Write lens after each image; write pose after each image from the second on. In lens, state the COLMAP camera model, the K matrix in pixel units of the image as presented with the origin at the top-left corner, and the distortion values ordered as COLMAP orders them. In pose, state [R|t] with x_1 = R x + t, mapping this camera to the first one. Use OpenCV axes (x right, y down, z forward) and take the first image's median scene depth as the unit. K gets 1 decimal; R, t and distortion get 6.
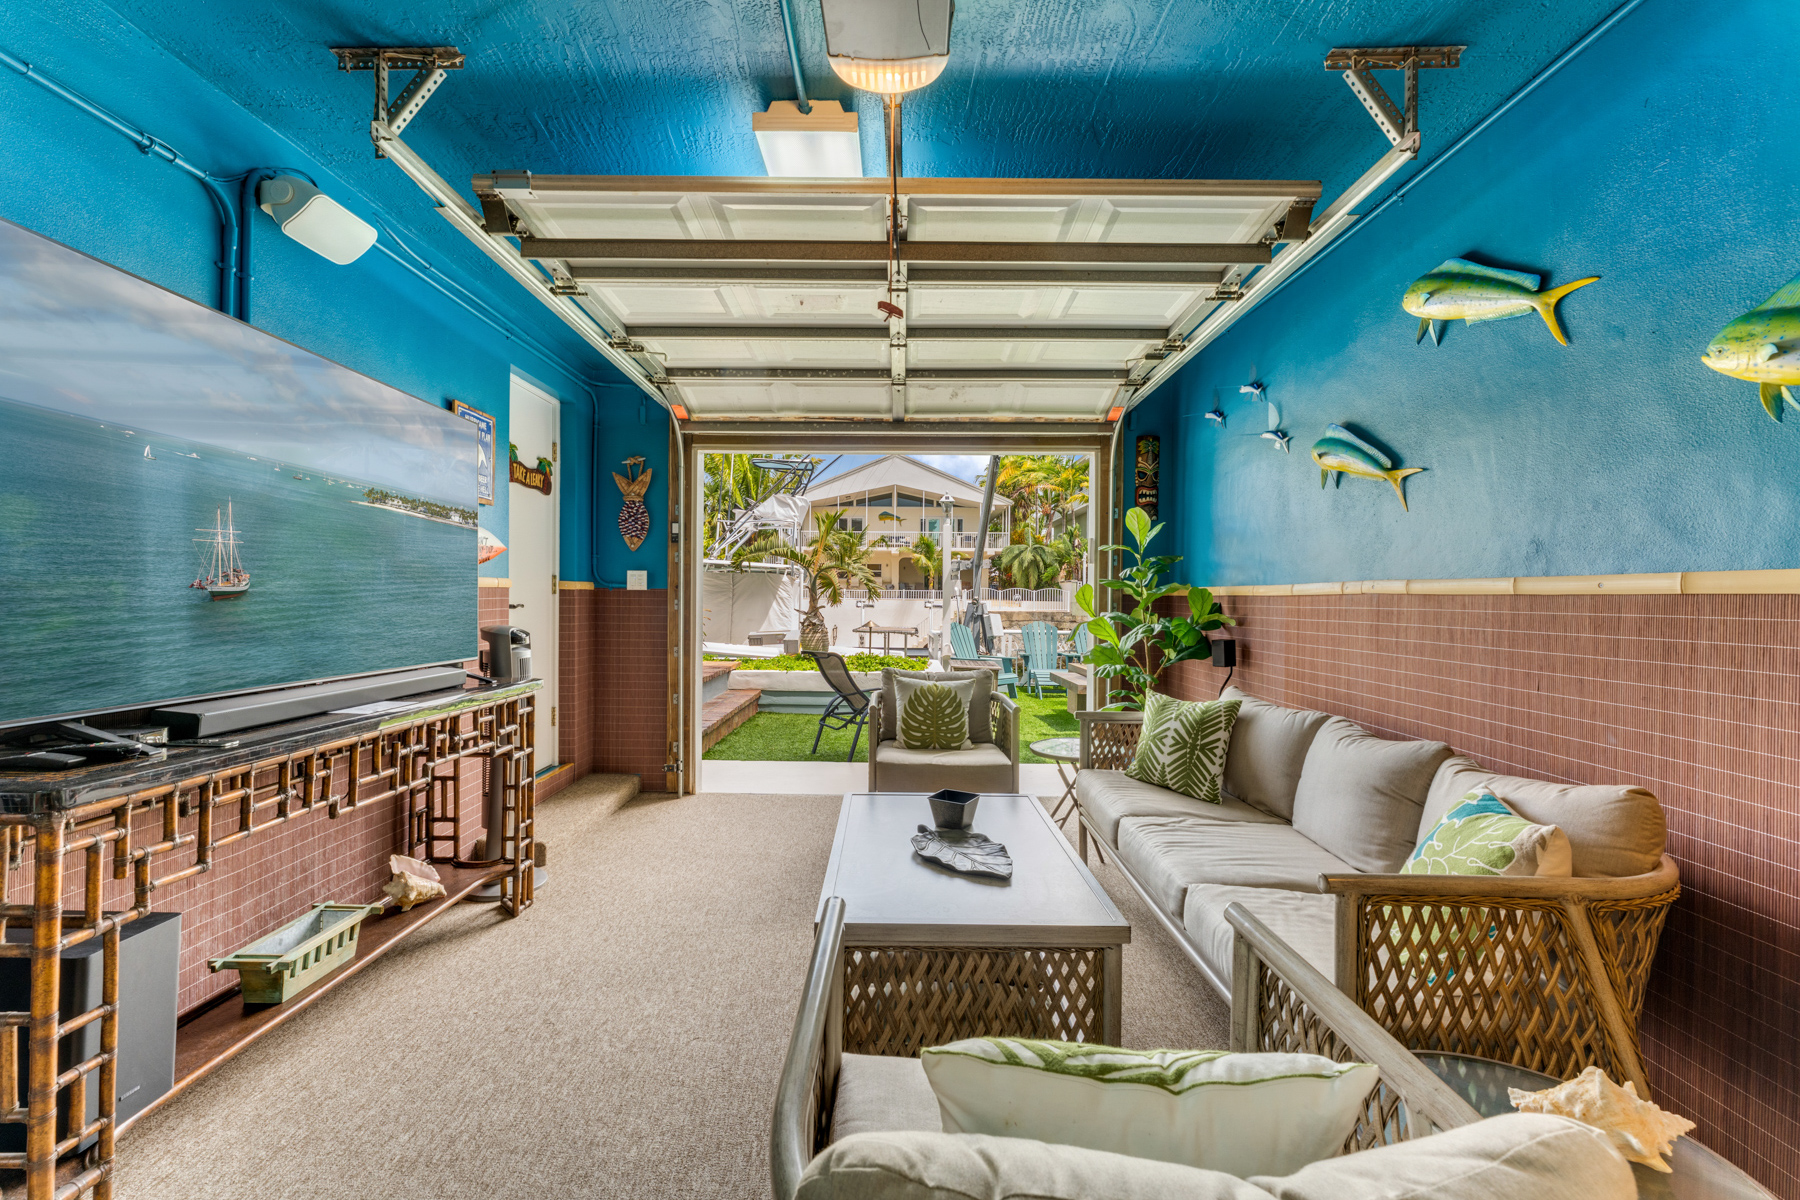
lens RADIAL K [[735.4, 0, 902.4], [0, 735.4, 598.0], [0, 0, 1]] dist [0.001157, 0.000121]
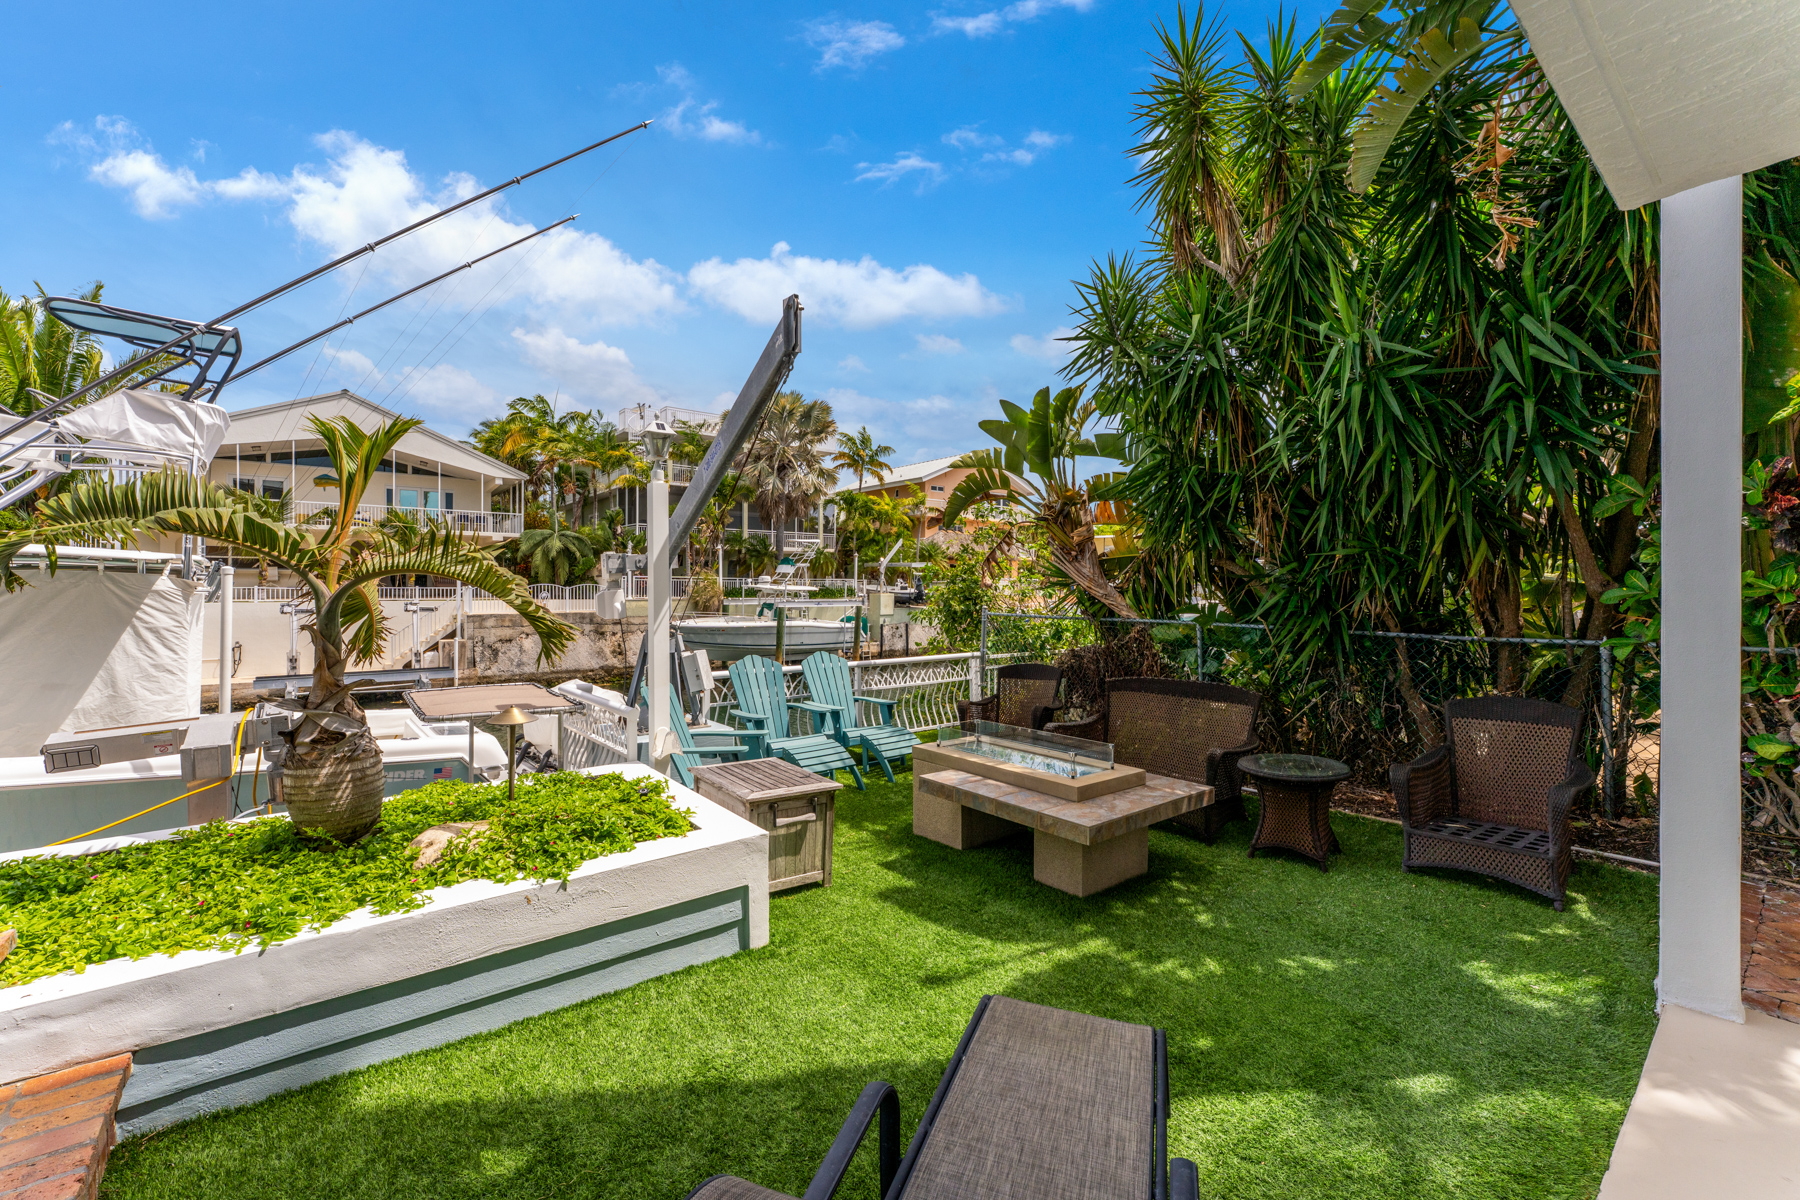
lens RADIAL K [[730.7, 0, 892.0], [0, 730.7, 589.9], [0, 0, 1]] dist [0.000156, 0.000121]
pose [[0.790205, -0.008254, 0.612787, -0.409181], [0.006698, 0.999966, 0.004832, -0.108342], [-0.612806, 0.000287, 0.790233, 1.896887]]
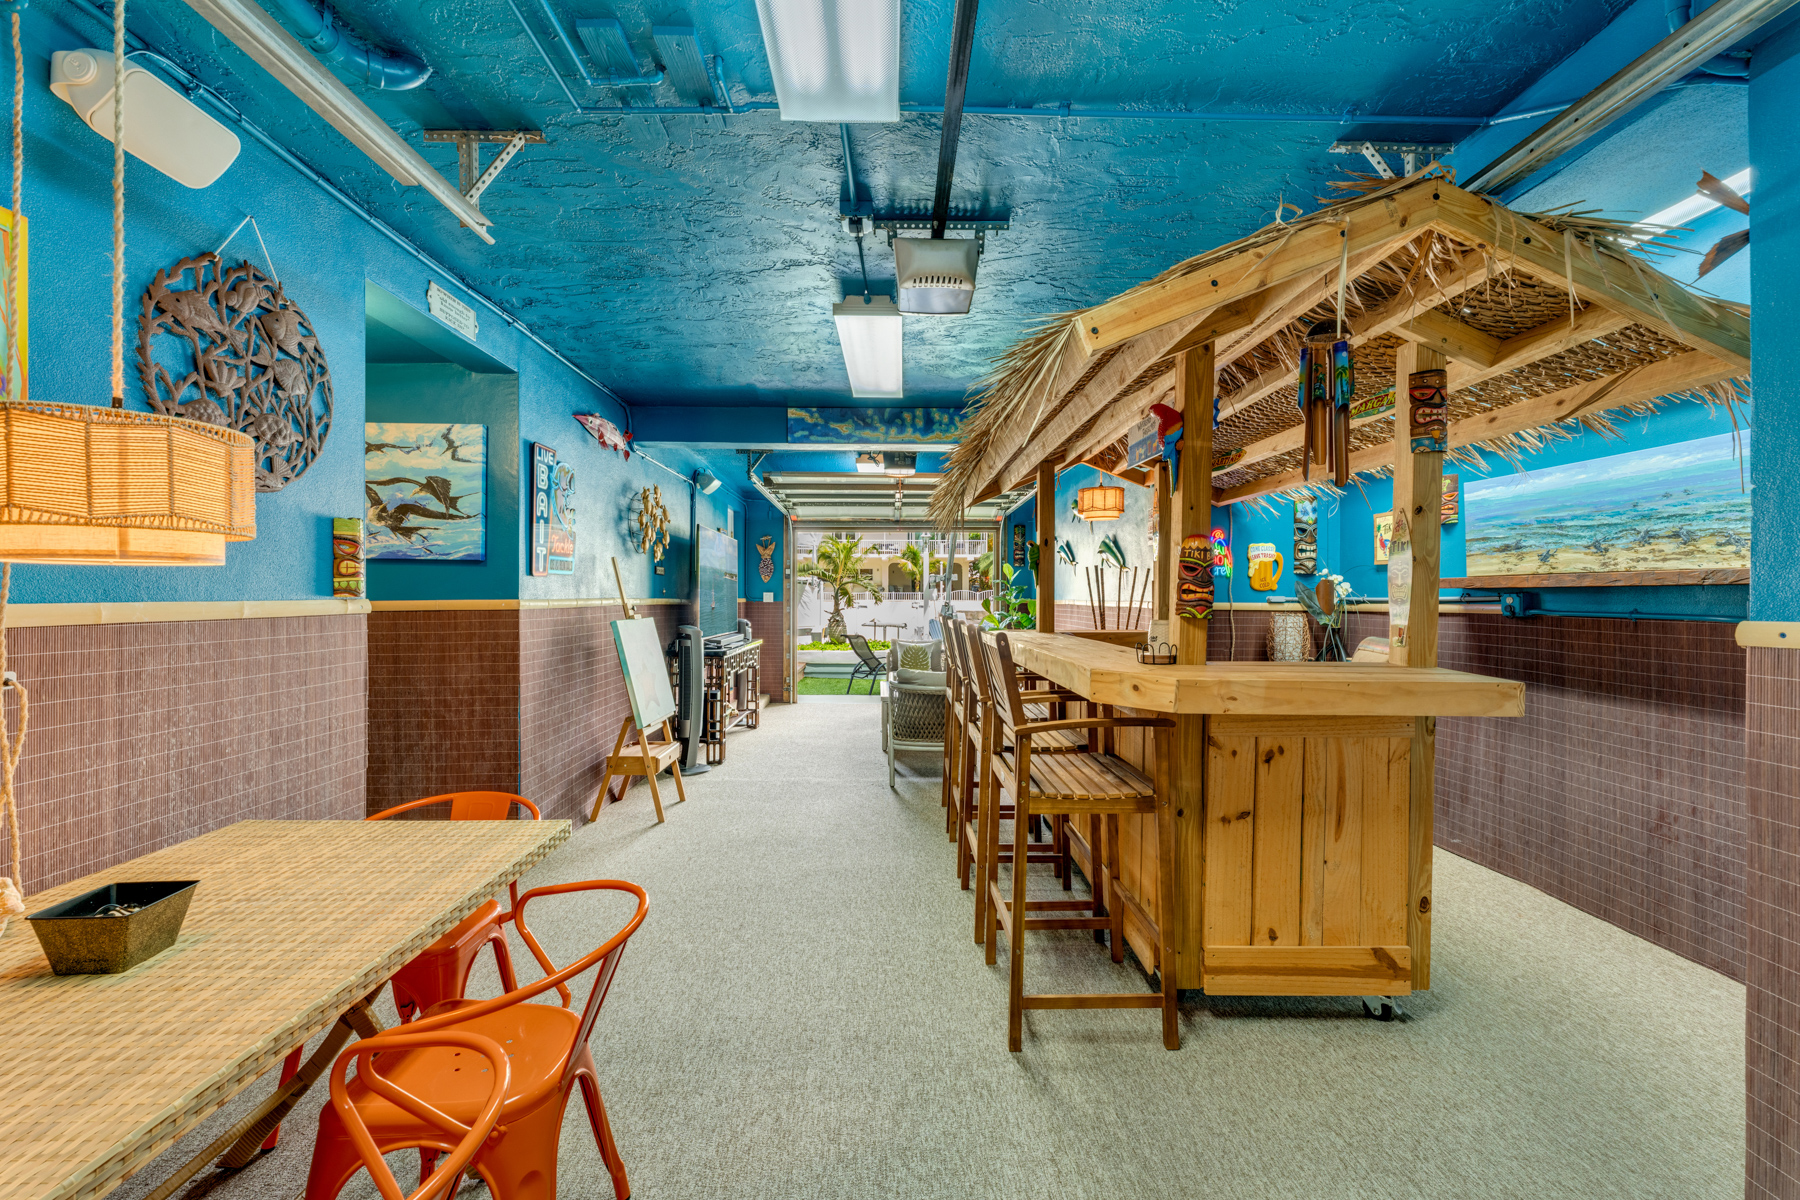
lens RADIAL K [[730.0, 0, 882.2], [0, 730.0, 595.7], [0, 0, 1]] dist [0.000346, -0.000048]
pose [[0.999911, -0.008168, -0.010567, -0.043525], [0.008136, 0.999962, -0.002986, -0.032779], [0.010591, 0.002900, 0.999940, -1.632285]]
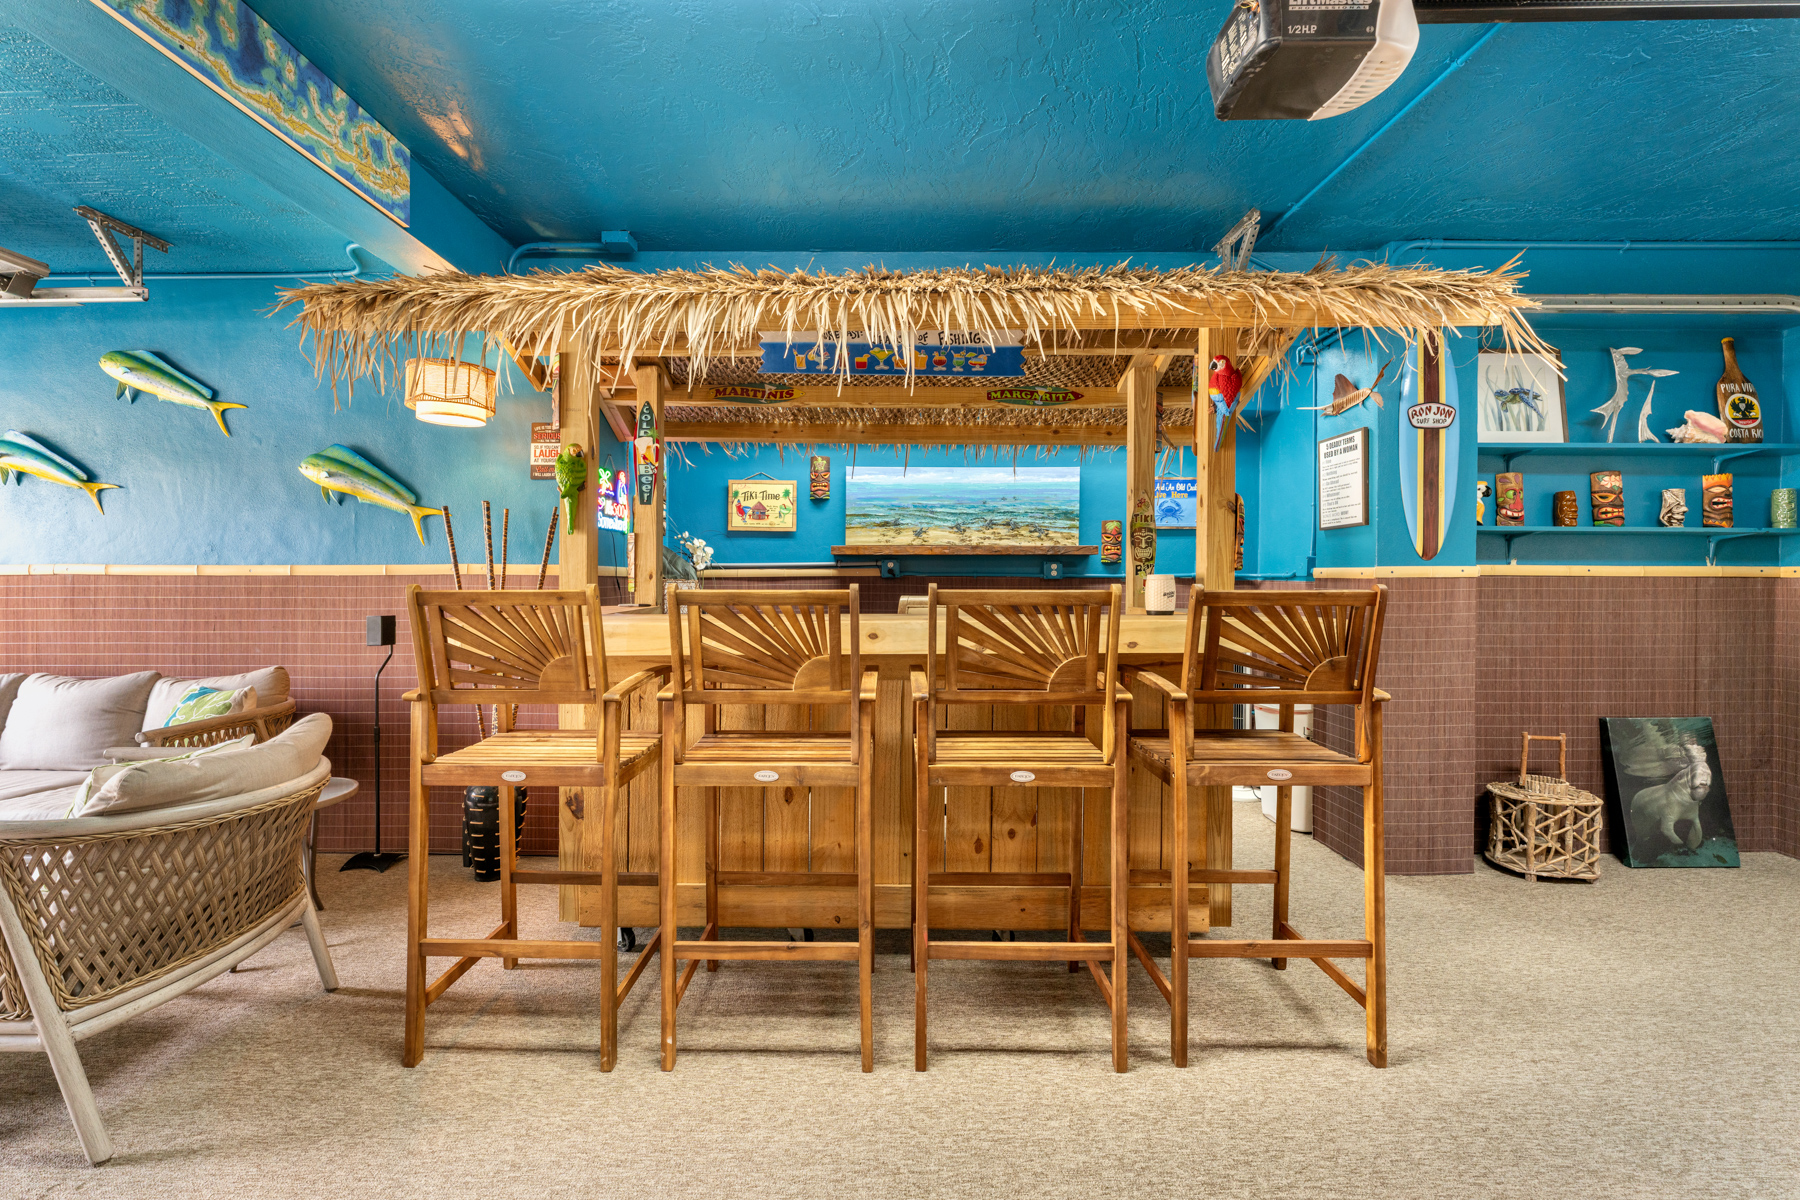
lens RADIAL K [[740.7, 0, 878.6], [0, 740.7, 578.7], [0, 0, 1]] dist [-0.000707, -0.000507]
pose [[0.010427, -0.010297, 0.999893, -0.585495], [0.002493, 0.999944, 0.010272, -0.007606], [-0.999943, 0.002386, 0.010452, -0.397155]]
